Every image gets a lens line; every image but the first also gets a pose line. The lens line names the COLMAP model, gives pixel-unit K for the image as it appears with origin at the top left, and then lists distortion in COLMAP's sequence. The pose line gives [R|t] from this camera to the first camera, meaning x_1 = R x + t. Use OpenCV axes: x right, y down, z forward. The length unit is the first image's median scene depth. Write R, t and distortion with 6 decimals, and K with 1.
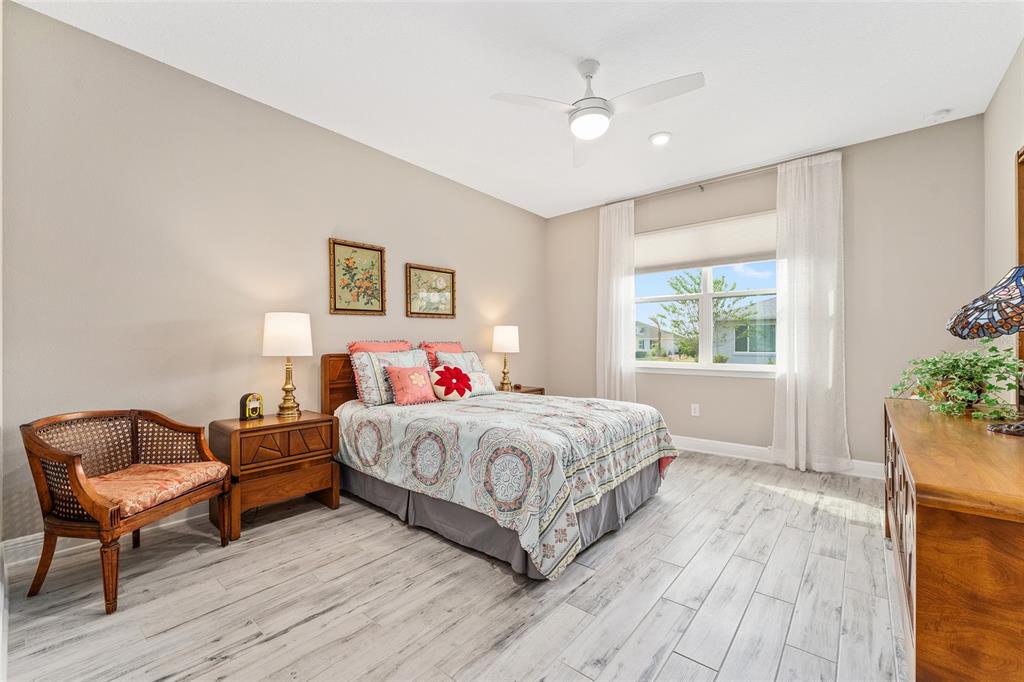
lens RADIAL K [[413.5, 0, 503.6], [0, 413.5, 343.5], [0, 0, 1]] dist [0.000256, -0.000143]
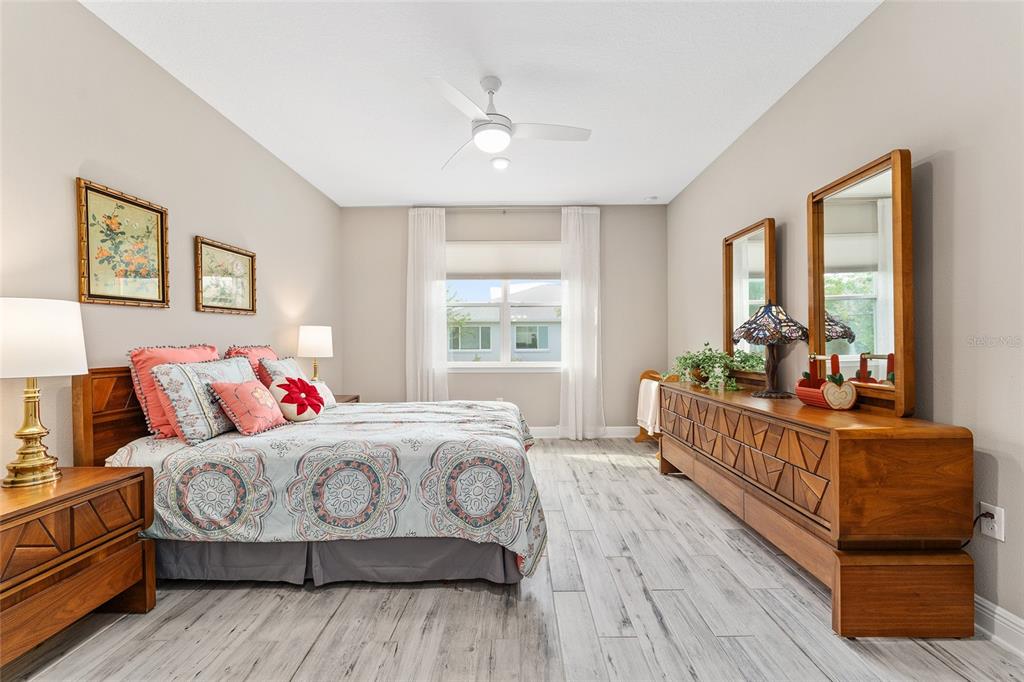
lens RADIAL K [[413.5, 0, 506.5], [0, 413.5, 342.9], [0, 0, 1]] dist [0.000256, -0.000143]
pose [[0.768277, -0.004199, 0.640103, -0.370174], [0.002794, 0.999991, 0.003207, -0.014452], [-0.640111, -0.000676, 0.768282, 0.147817]]
